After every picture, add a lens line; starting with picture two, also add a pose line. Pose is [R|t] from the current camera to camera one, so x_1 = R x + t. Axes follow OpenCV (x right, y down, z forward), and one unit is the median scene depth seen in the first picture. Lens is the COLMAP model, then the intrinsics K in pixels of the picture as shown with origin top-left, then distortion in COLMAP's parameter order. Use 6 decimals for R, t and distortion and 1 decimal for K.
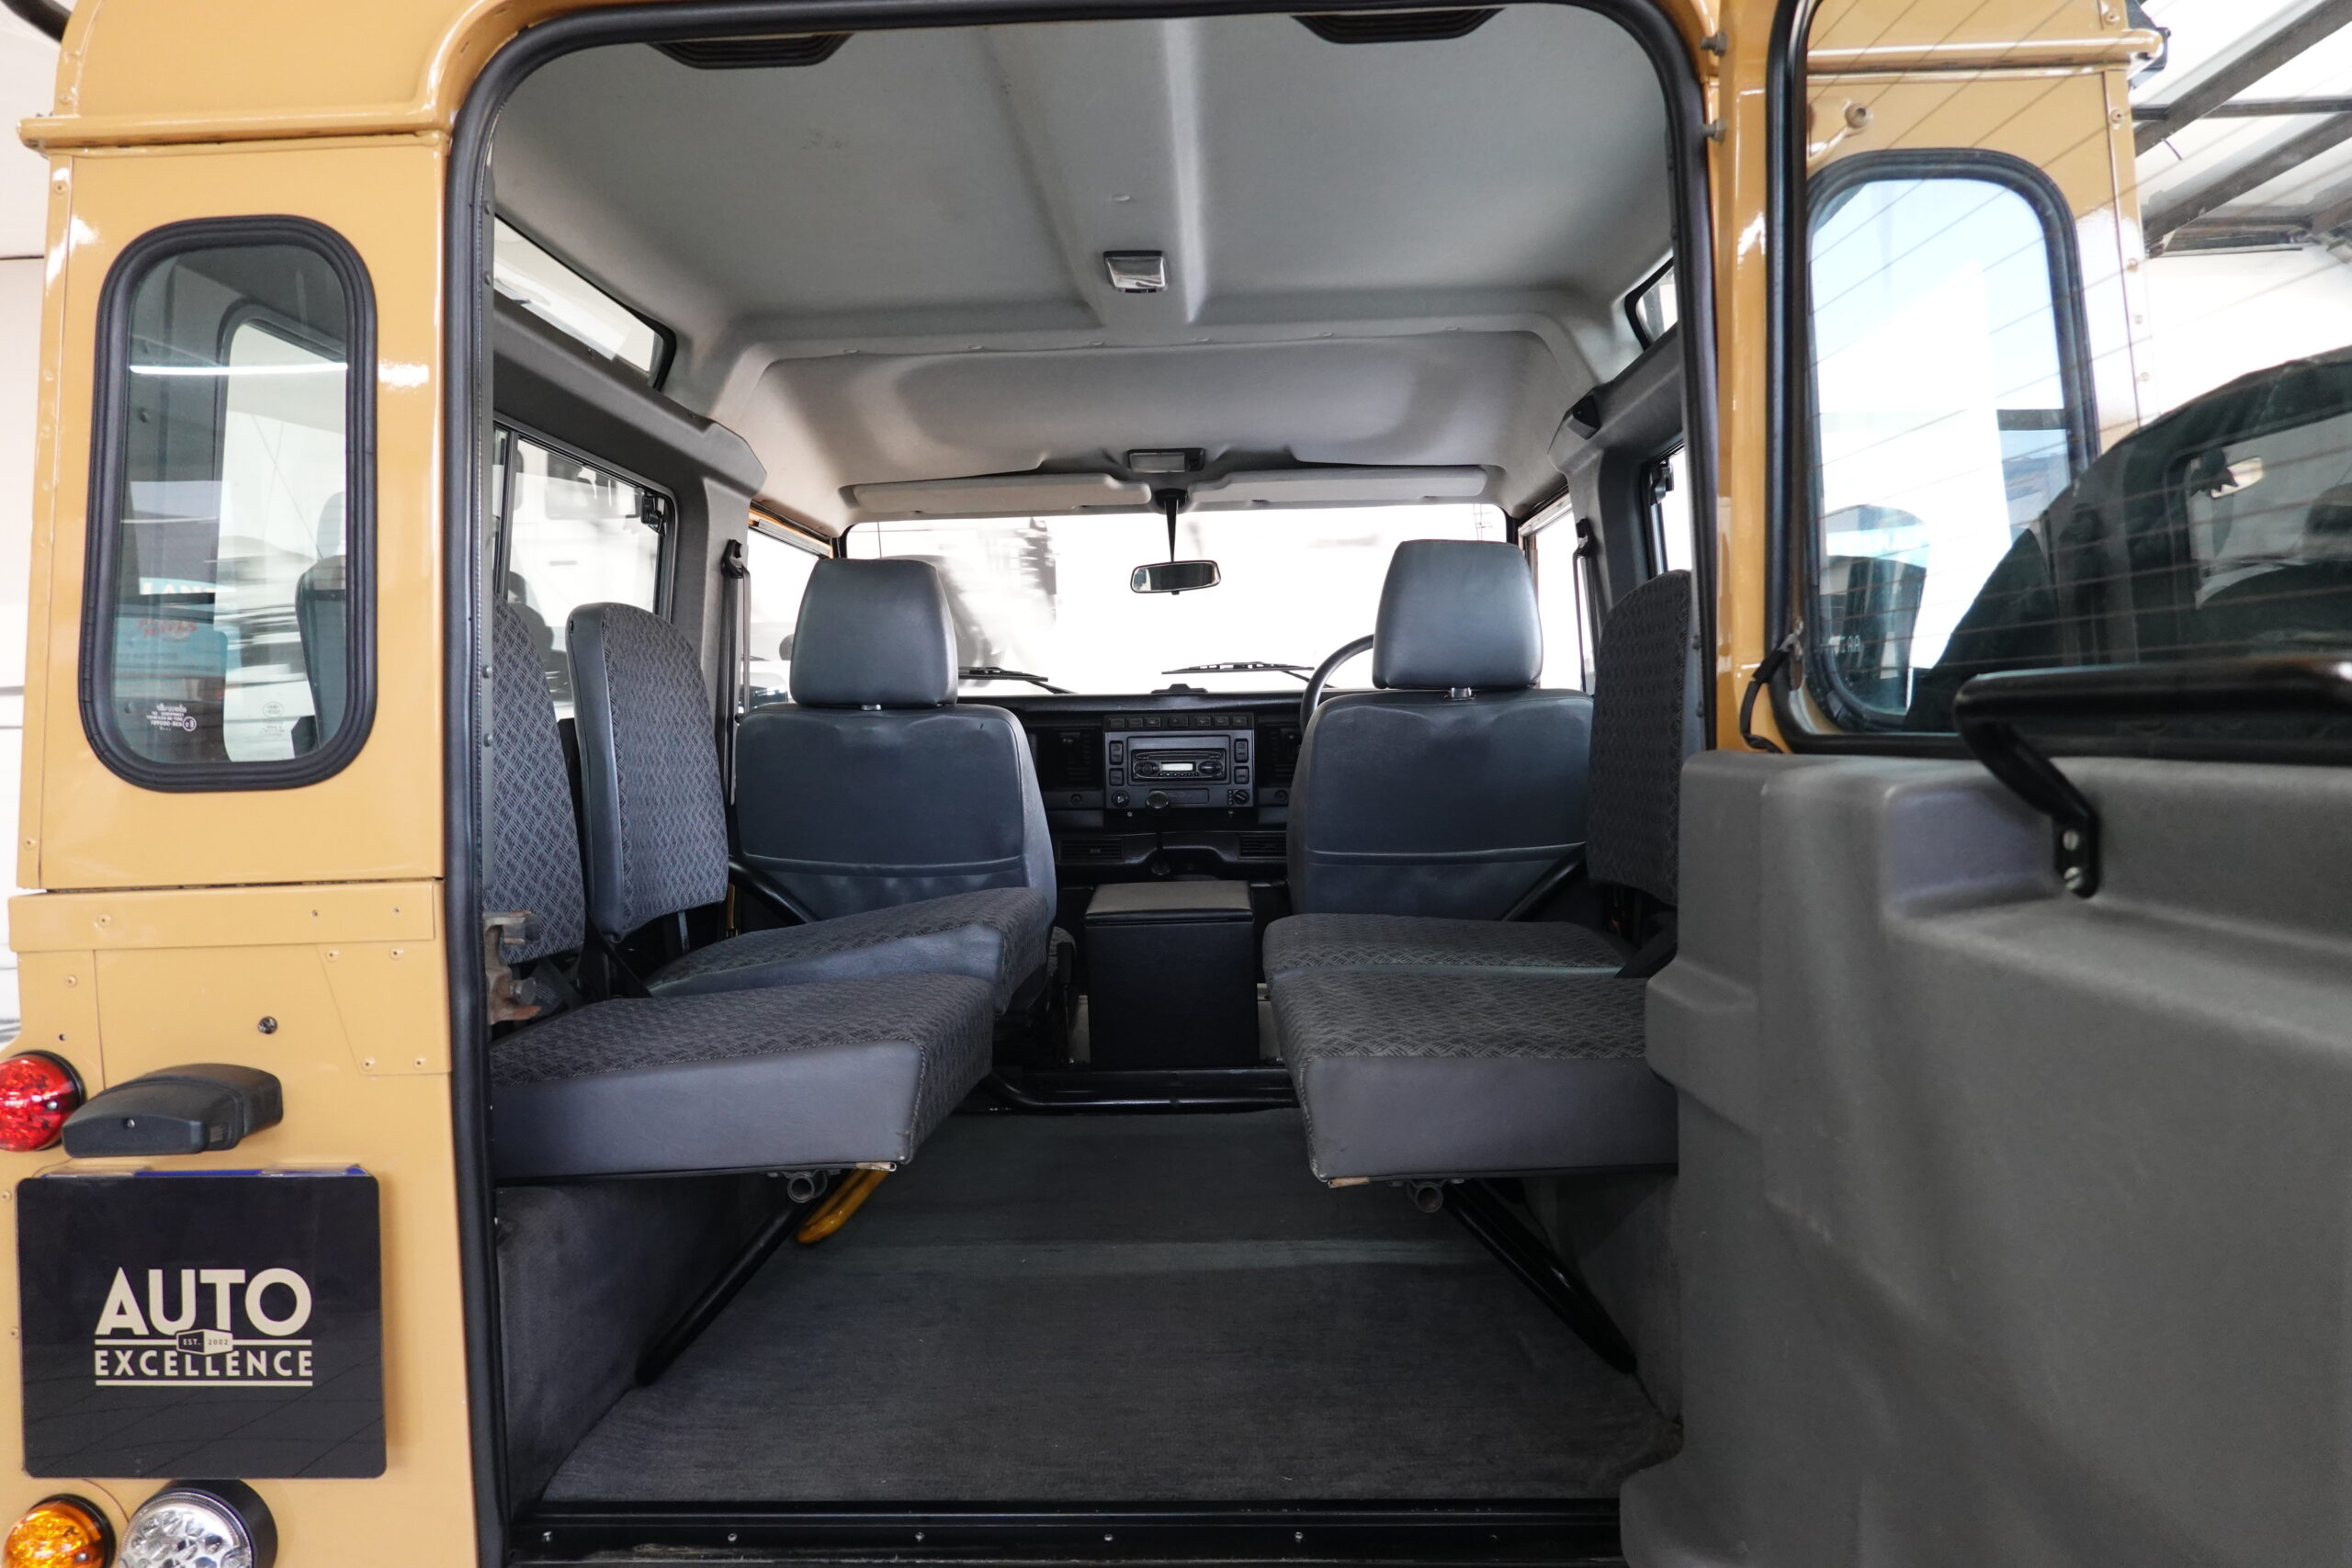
lens RADIAL K [[1643.6, 0, 1176.5], [0, 1643.6, 773.3], [0, 0, 1]] dist [-0.011020, 0.007058]
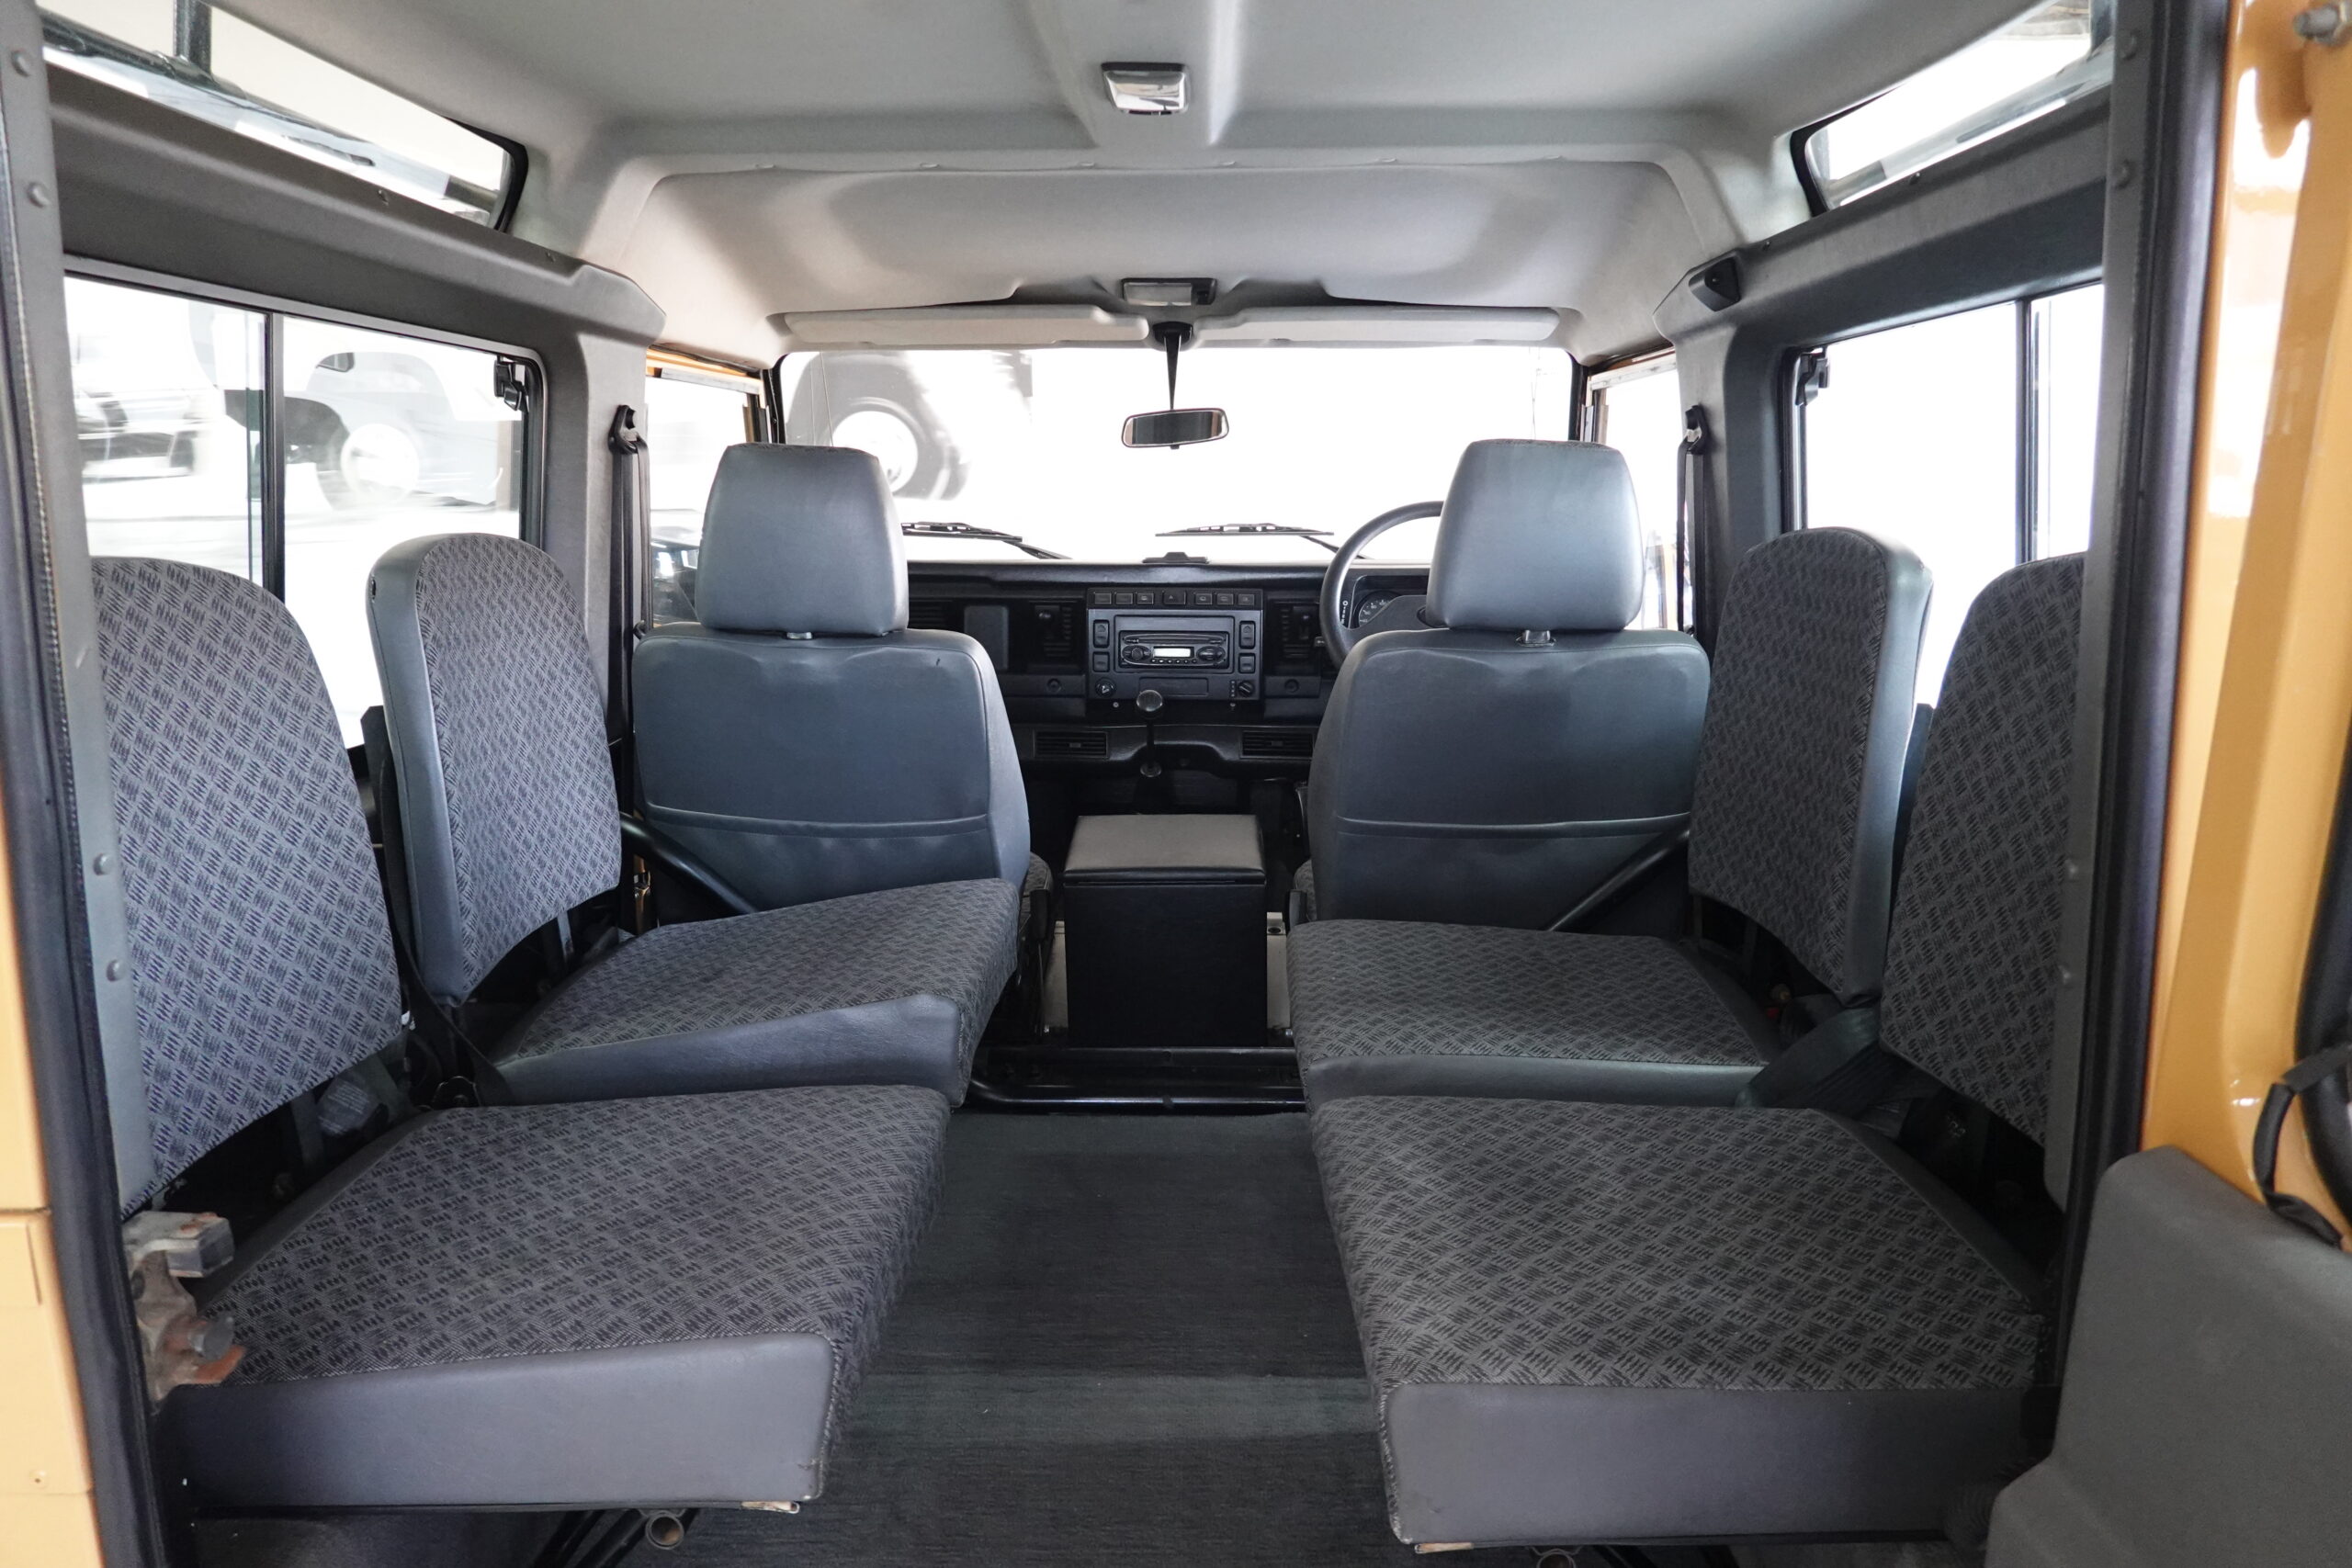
lens RADIAL K [[1643.6, 0, 1179.9], [0, 1643.6, 800.7], [0, 0, 1]] dist [-0.011020, 0.007058]
pose [[0.999643, 0.018192, 0.019568, -0.014974], [-0.021214, 0.985661, 0.167398, -0.097972], [-0.016242, -0.167753, 0.985695, 0.195665]]
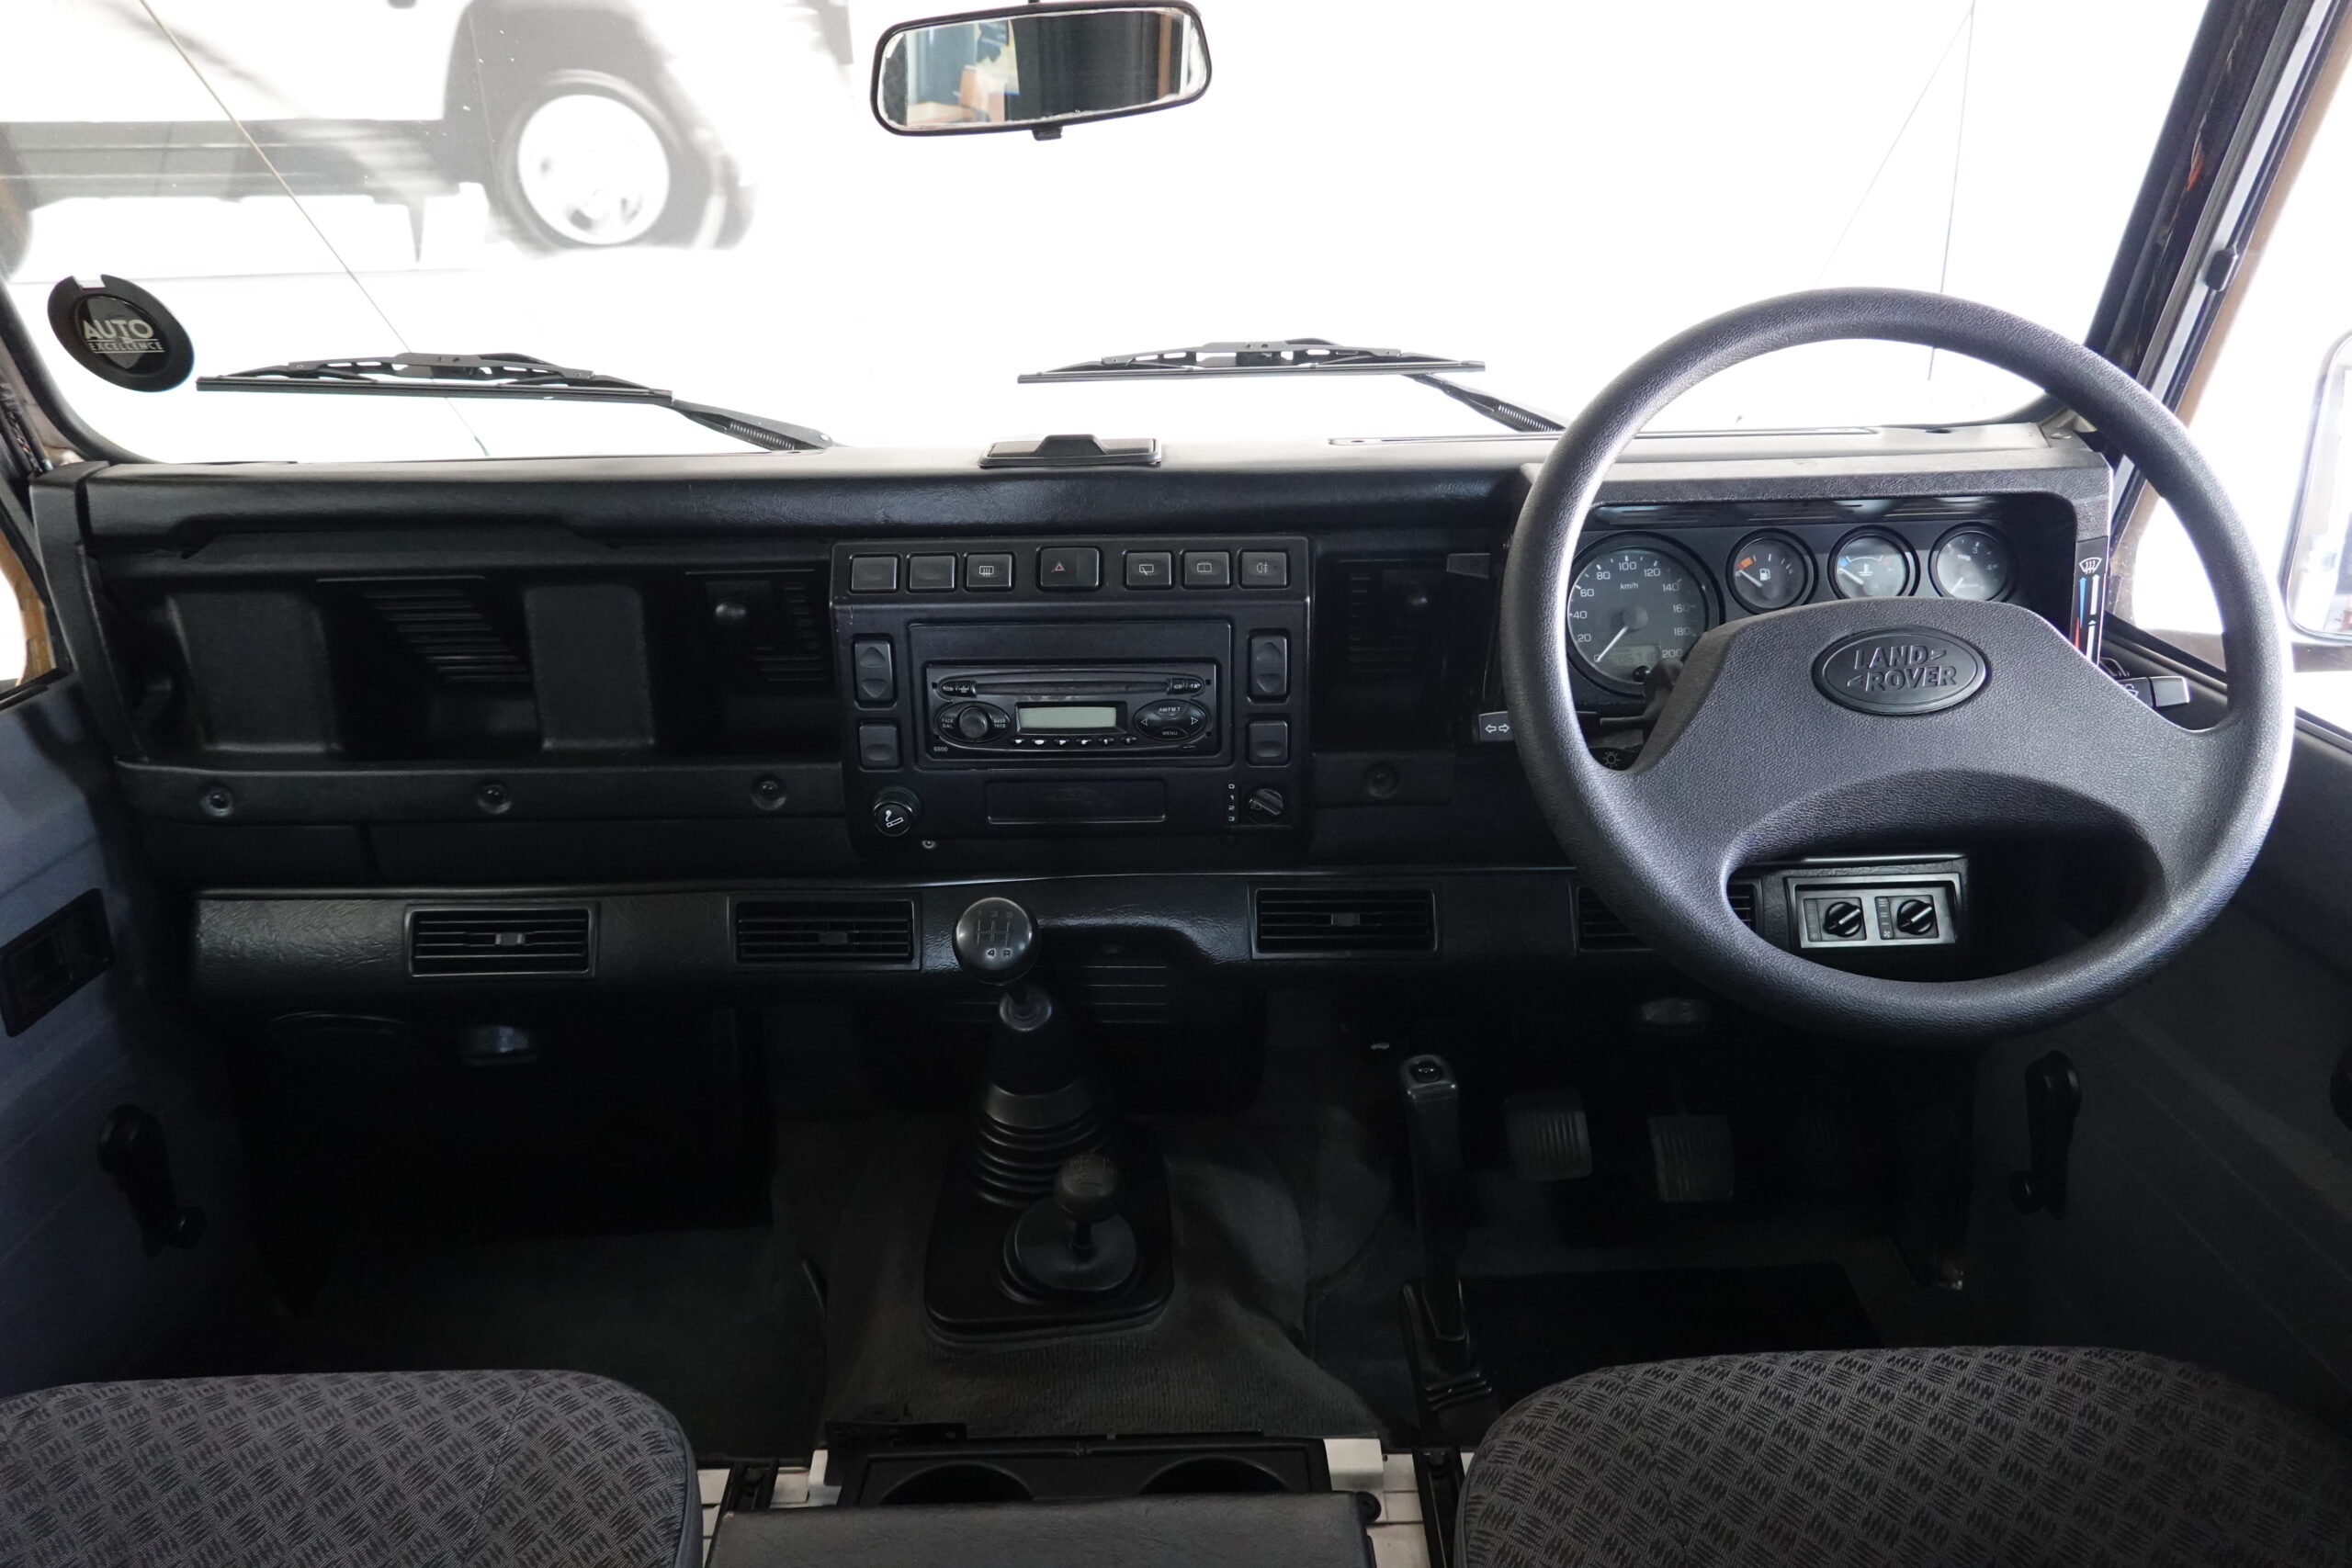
lens RADIAL K [[1643.6, 0, 1165.4], [0, 1643.6, 803.1], [0, 0, 1]] dist [-0.011020, 0.007058]
pose [[0.999395, -0.014472, 0.031631, 0.012592], [0.003325, 0.944918, 0.327290, -0.126934], [-0.034625, -0.326986, 0.944394, 0.951561]]
